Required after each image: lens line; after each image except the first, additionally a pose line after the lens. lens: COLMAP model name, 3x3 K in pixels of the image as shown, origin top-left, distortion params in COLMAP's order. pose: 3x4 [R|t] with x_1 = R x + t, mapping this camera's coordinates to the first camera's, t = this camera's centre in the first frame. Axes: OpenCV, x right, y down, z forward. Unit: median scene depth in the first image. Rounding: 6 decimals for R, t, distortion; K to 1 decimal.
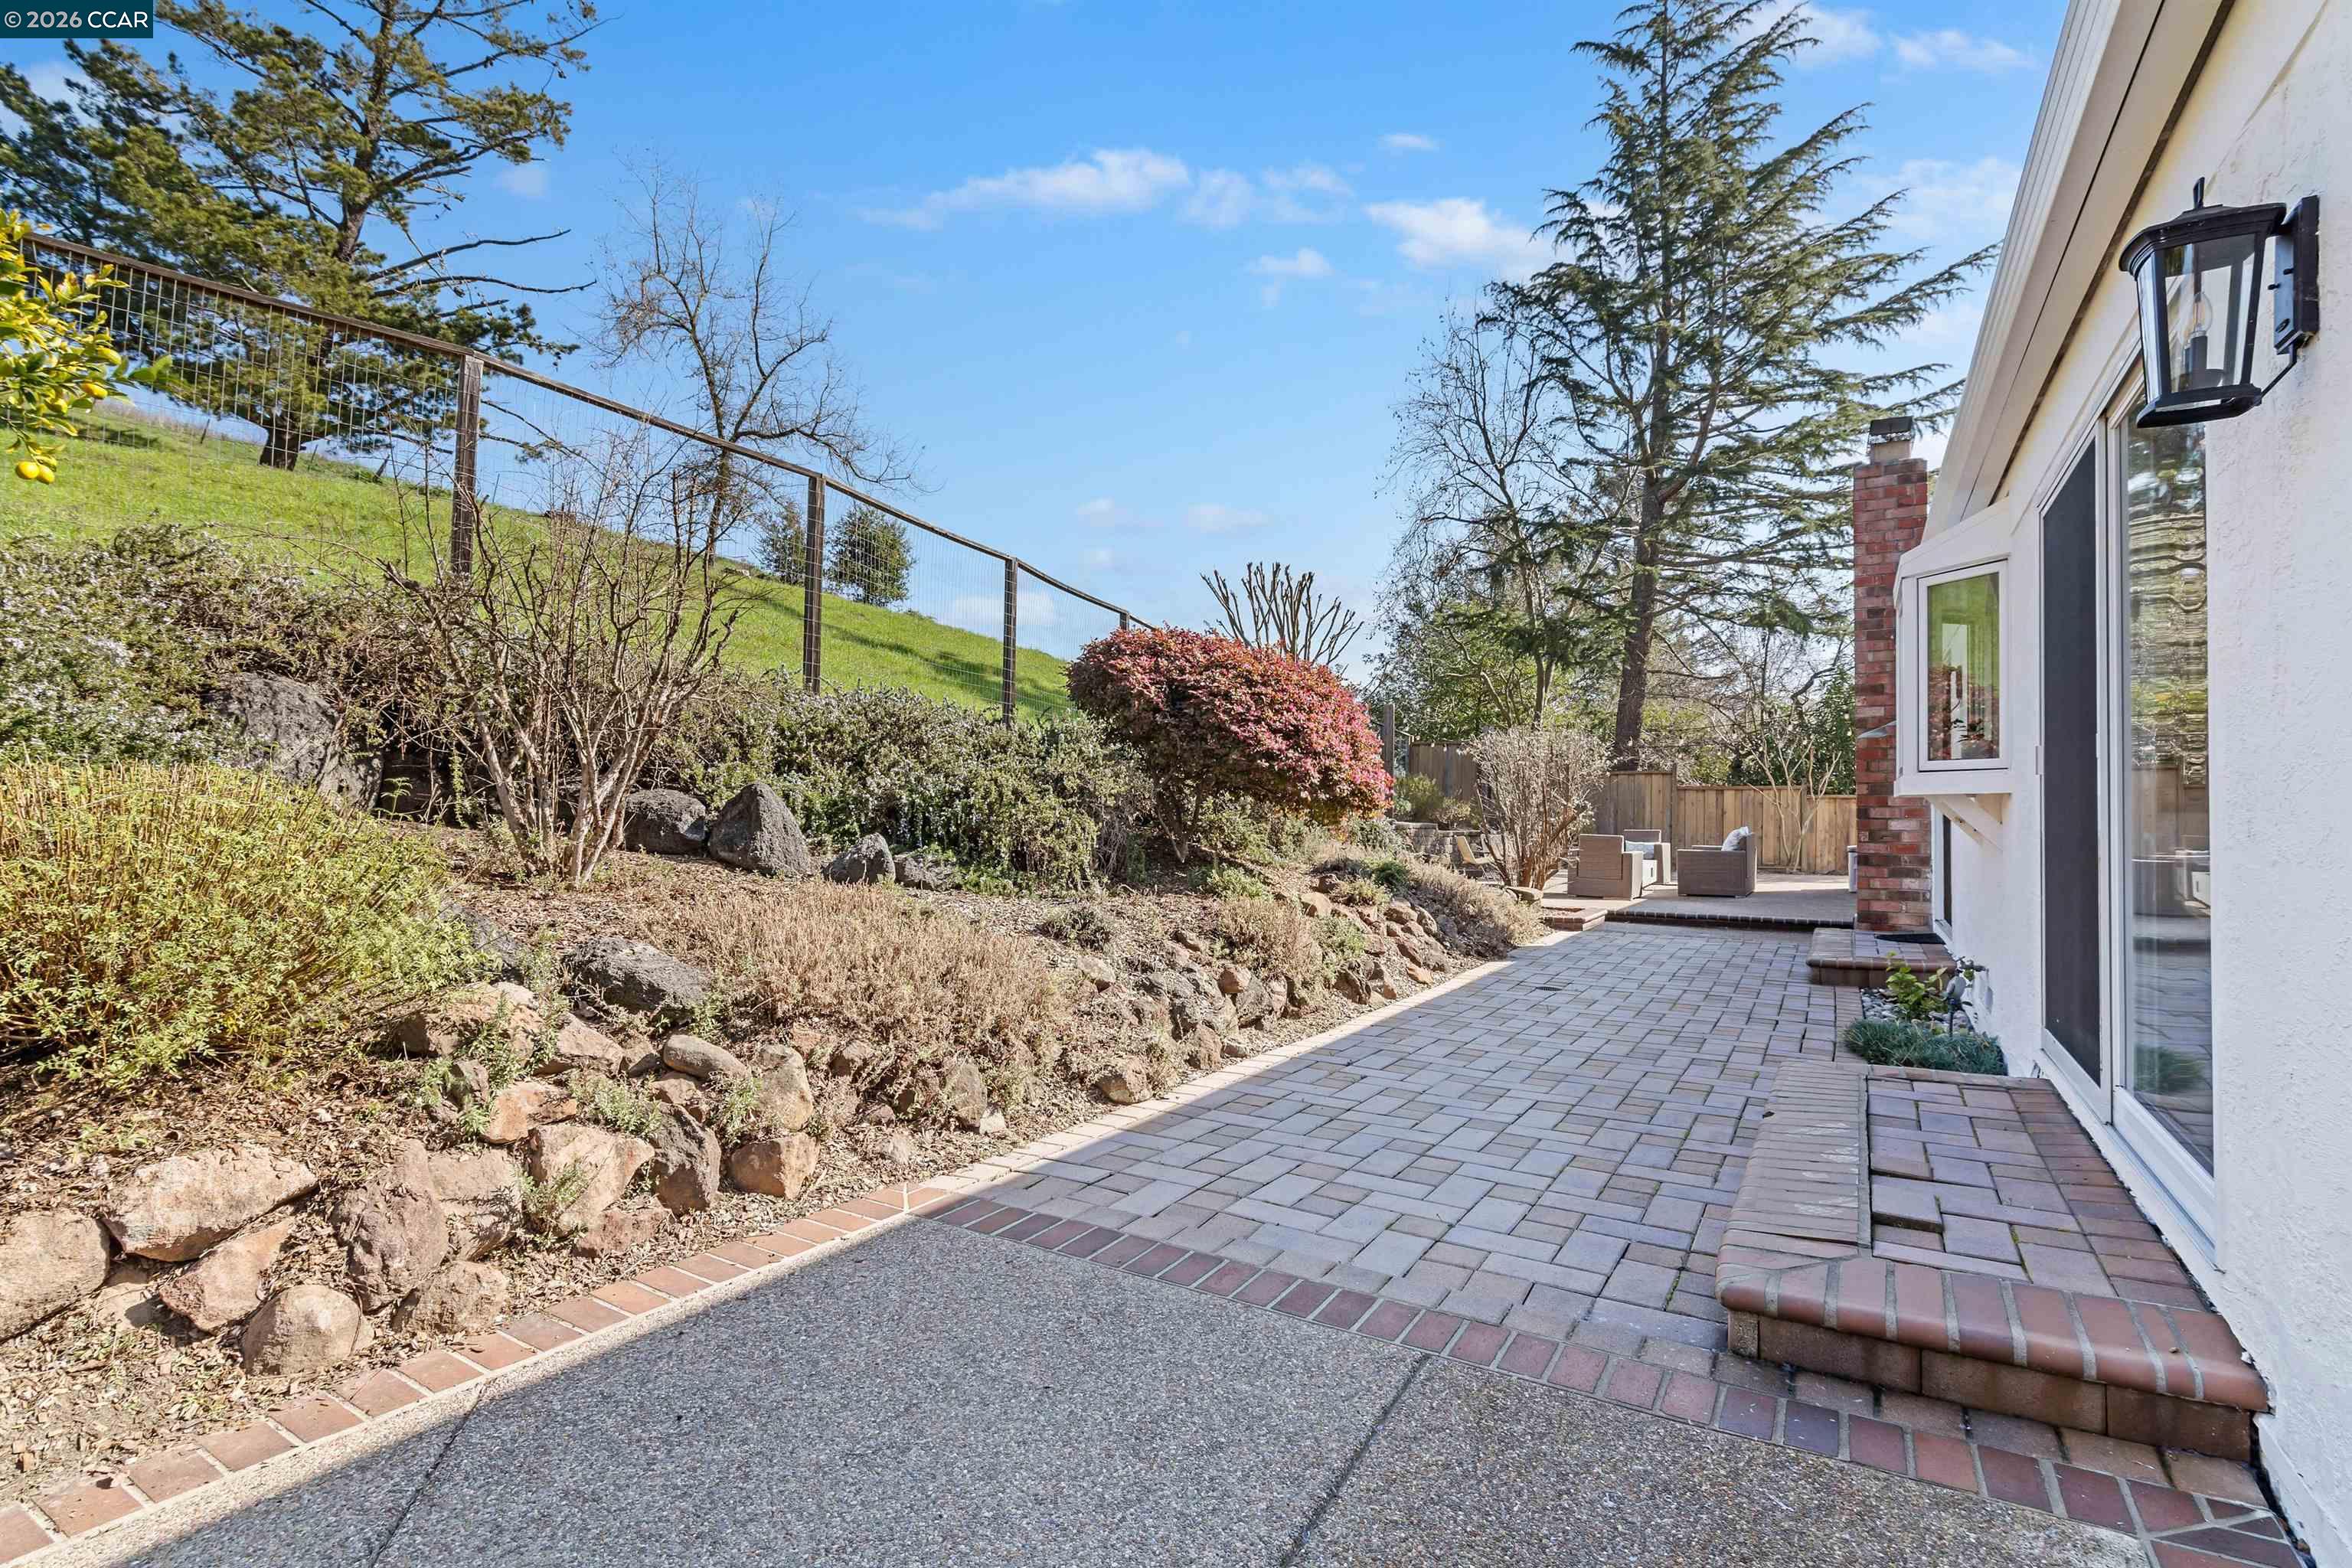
lens RADIAL K [[1146.7, 0, 1176.3], [0, 1146.7, 789.5], [0, 0, 1]] dist [-0.000149, 0.002766]
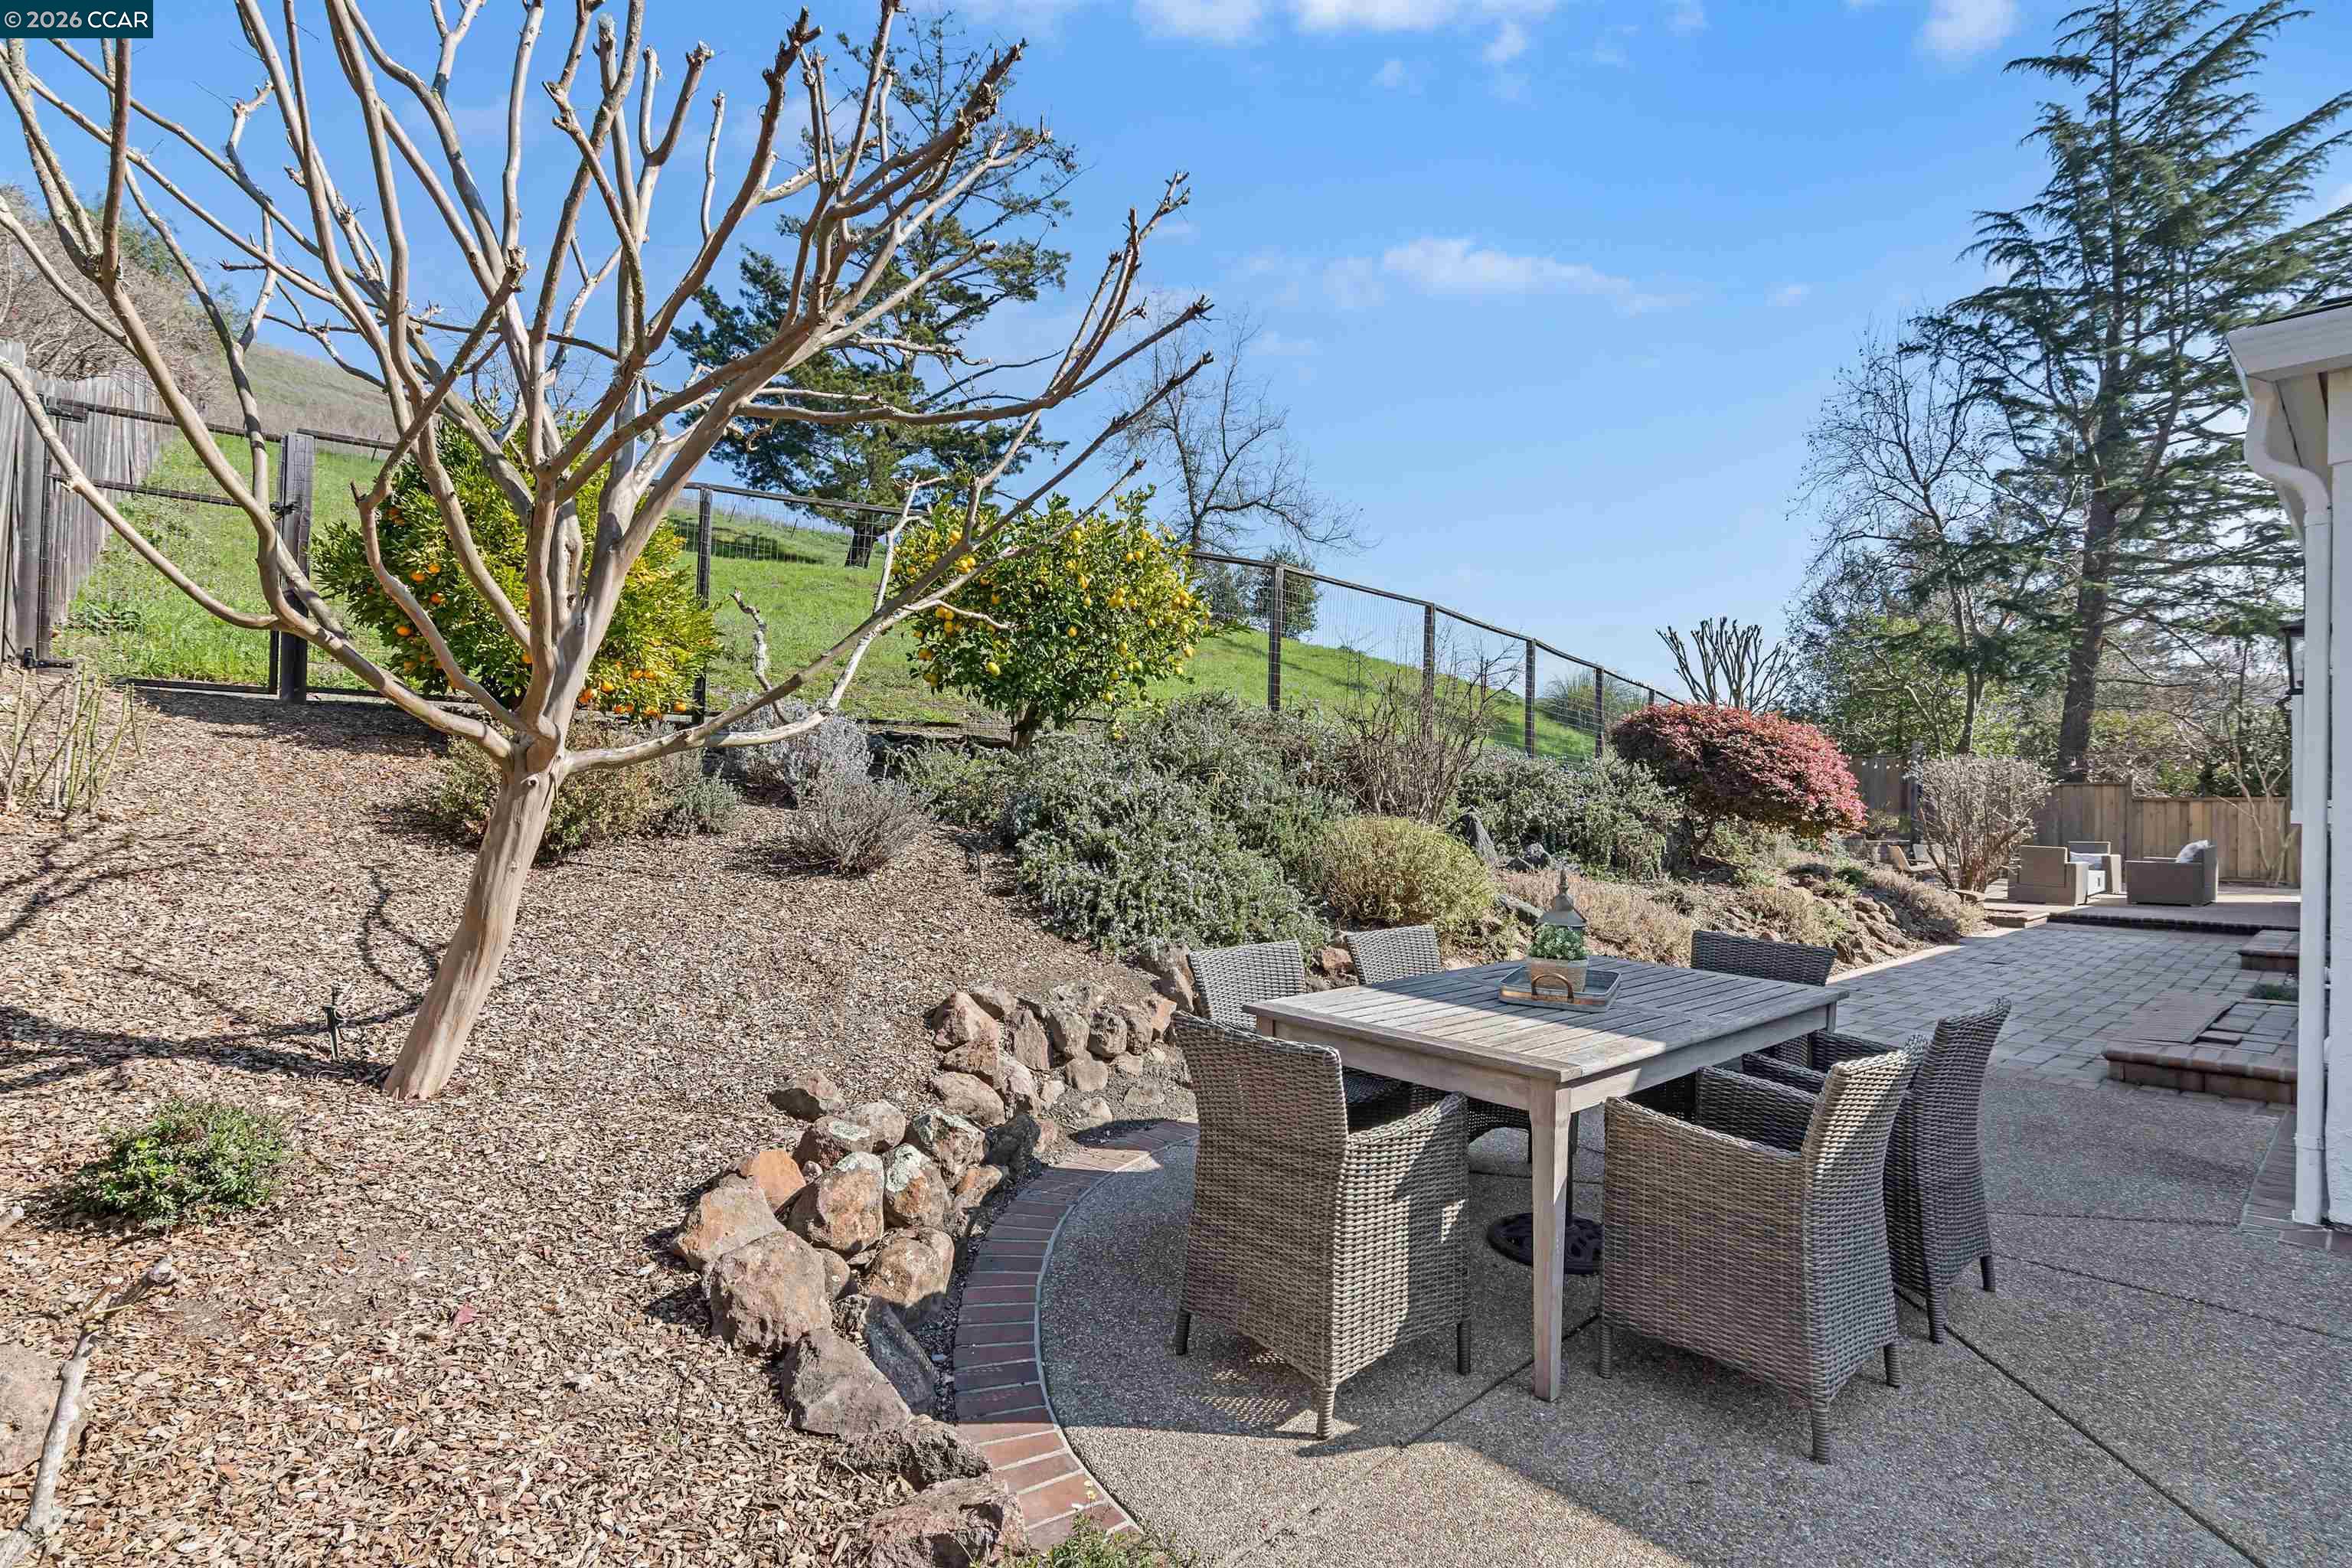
lens RADIAL K [[1146.7, 0, 1177.3], [0, 1146.7, 788.8], [0, 0, 1]] dist [-0.000149, 0.002766]
pose [[0.957822, -0.003973, -0.287336, -0.070087], [0.002944, 0.999988, -0.004014, -0.009079], [0.287348, 0.002999, 0.957821, -0.189793]]
